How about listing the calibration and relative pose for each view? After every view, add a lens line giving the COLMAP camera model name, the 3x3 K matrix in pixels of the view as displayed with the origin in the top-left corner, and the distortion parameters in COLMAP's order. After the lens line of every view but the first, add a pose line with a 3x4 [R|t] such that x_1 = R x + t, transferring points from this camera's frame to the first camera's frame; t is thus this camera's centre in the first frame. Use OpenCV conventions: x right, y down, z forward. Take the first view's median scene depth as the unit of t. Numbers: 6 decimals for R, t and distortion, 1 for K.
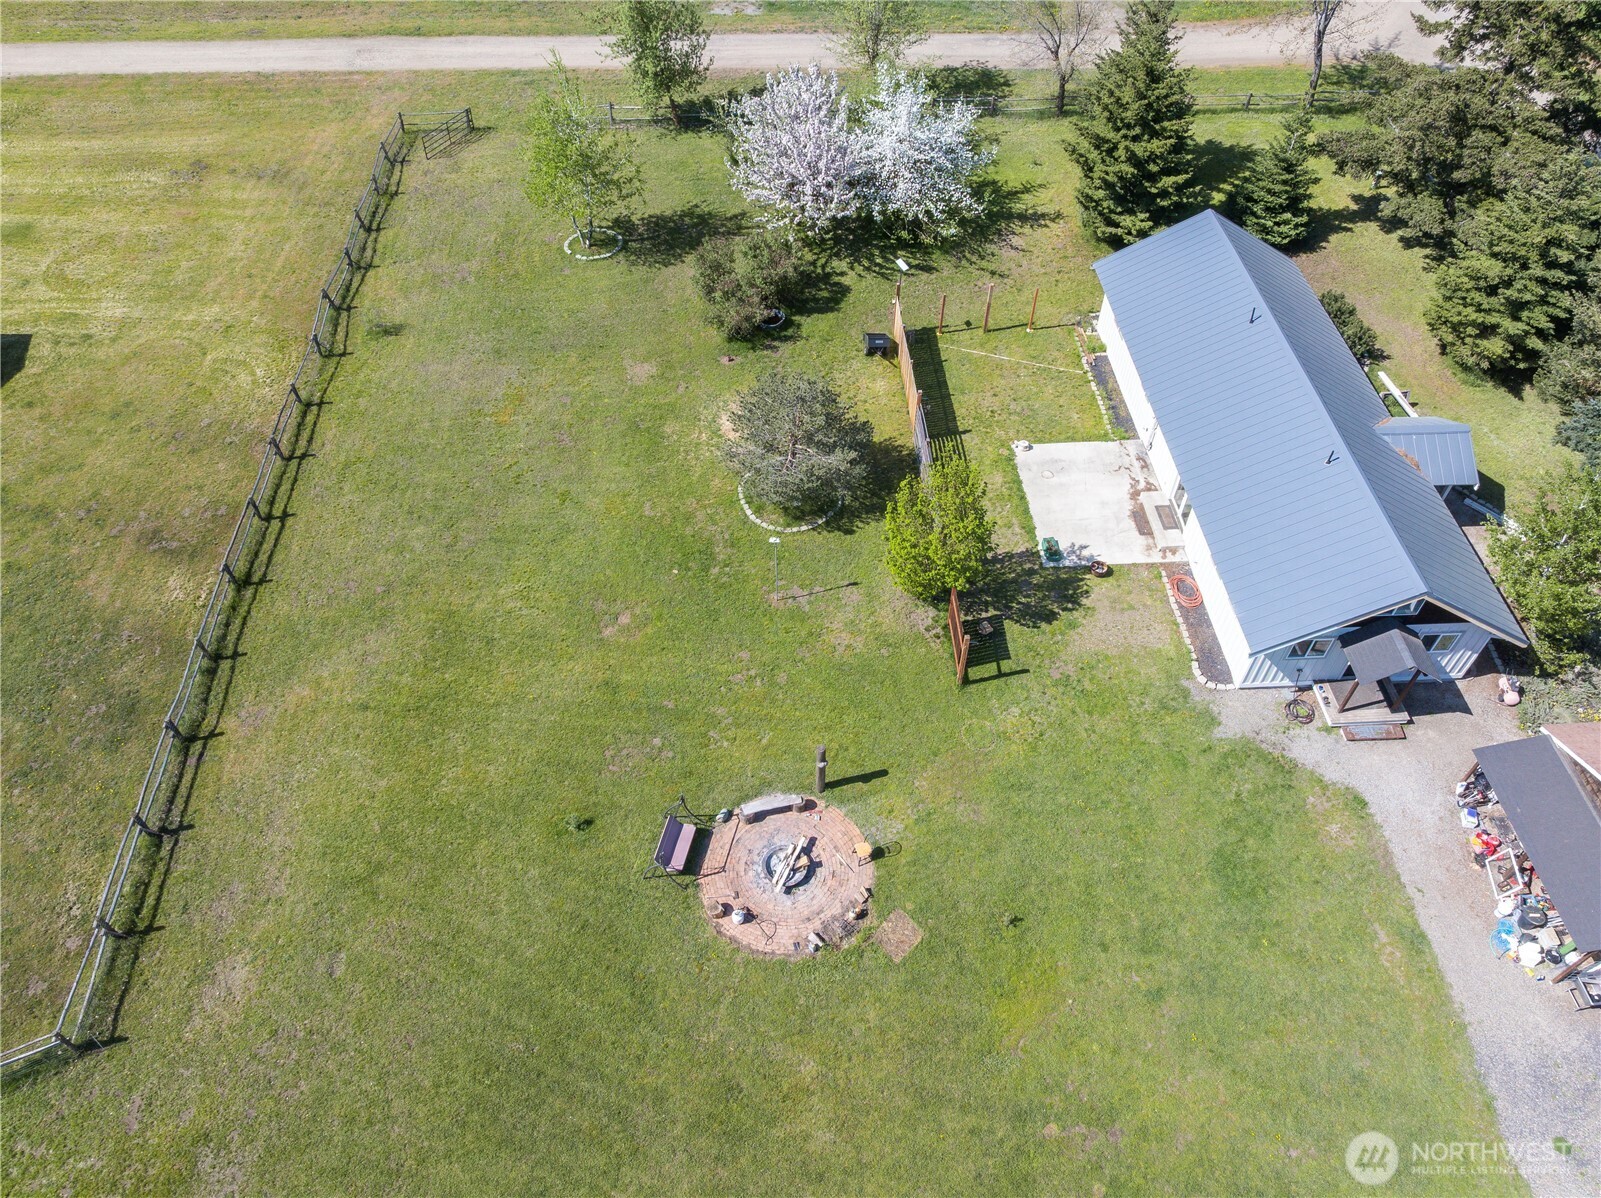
lens RADIAL K [[1119.7, 0, 800.7], [0, 1119.7, 599.4], [0, 0, 1]] dist [-0.027919, -0.004857]
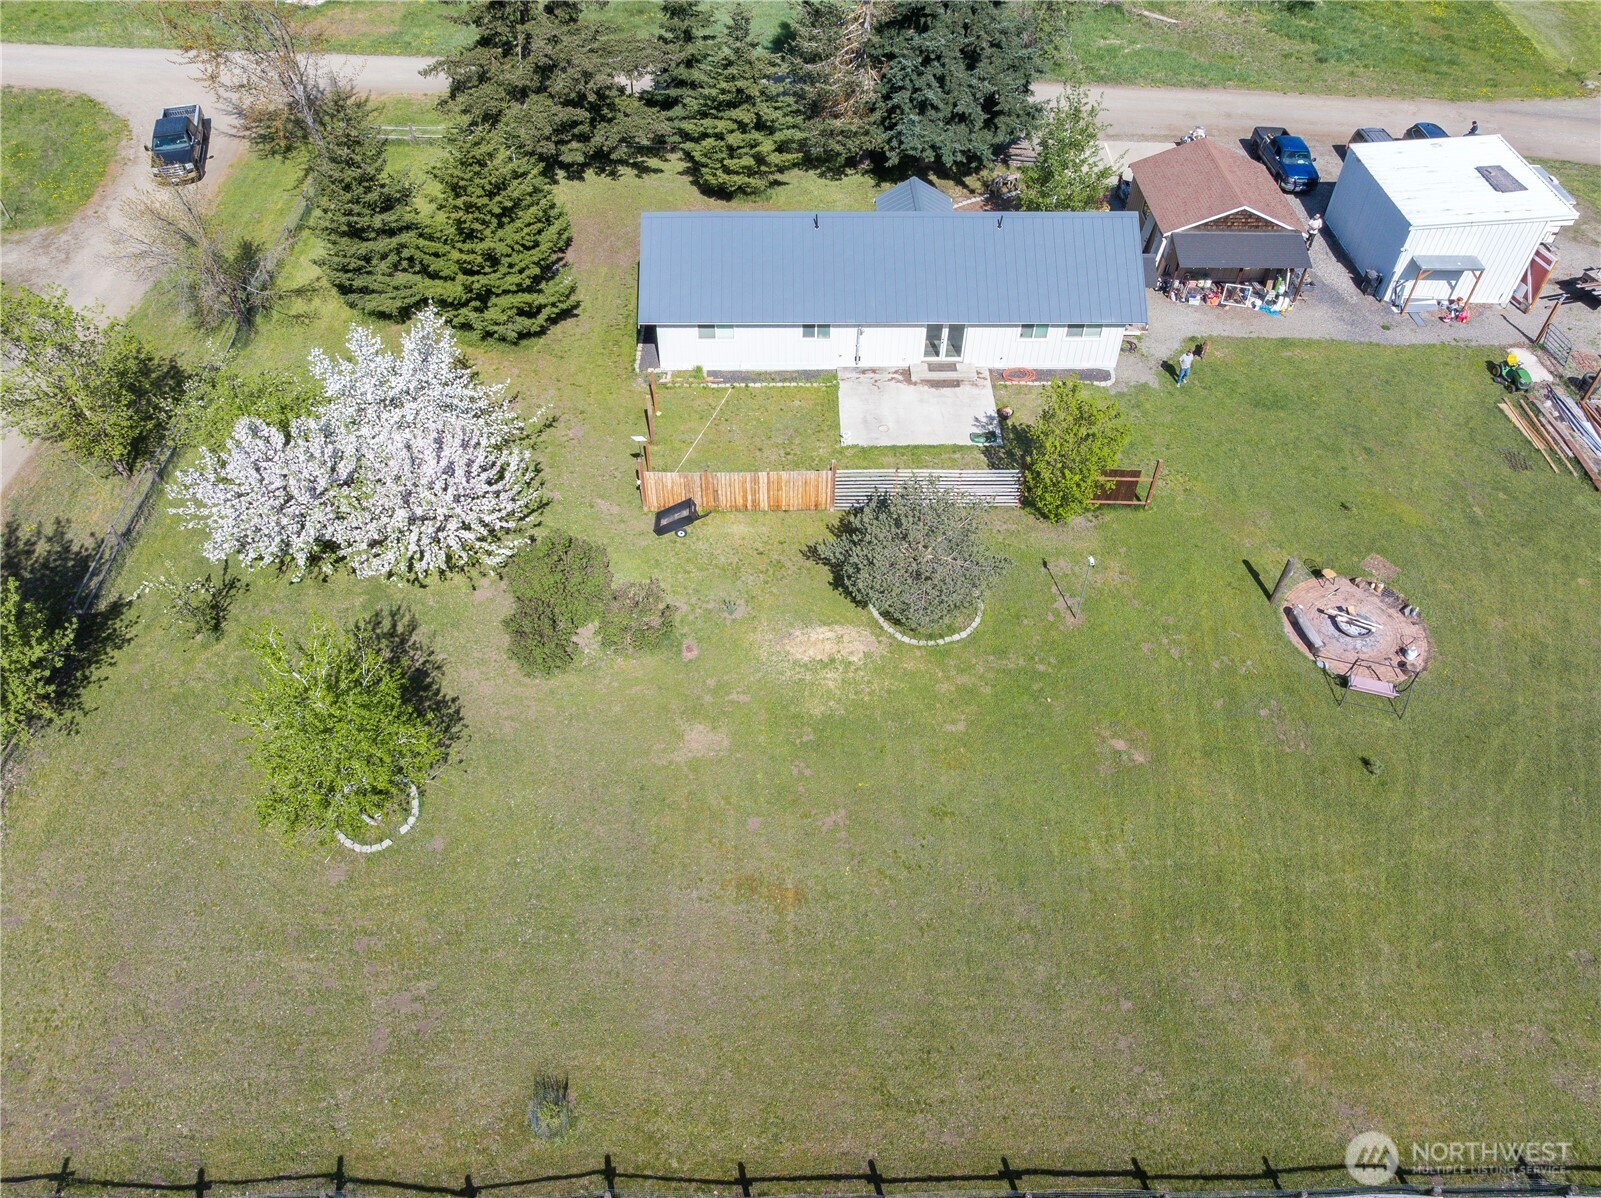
lens RADIAL K [[1119.7, 0, 800.7], [0, 1119.7, 600.0], [0, 0, 1]] dist [-0.027919, -0.004857]
pose [[0.037064, -0.740538, 0.670992, -0.664498], [0.744701, 0.468211, 0.475604, -0.642962], [-0.666369, 0.482060, 0.568833, 0.553737]]
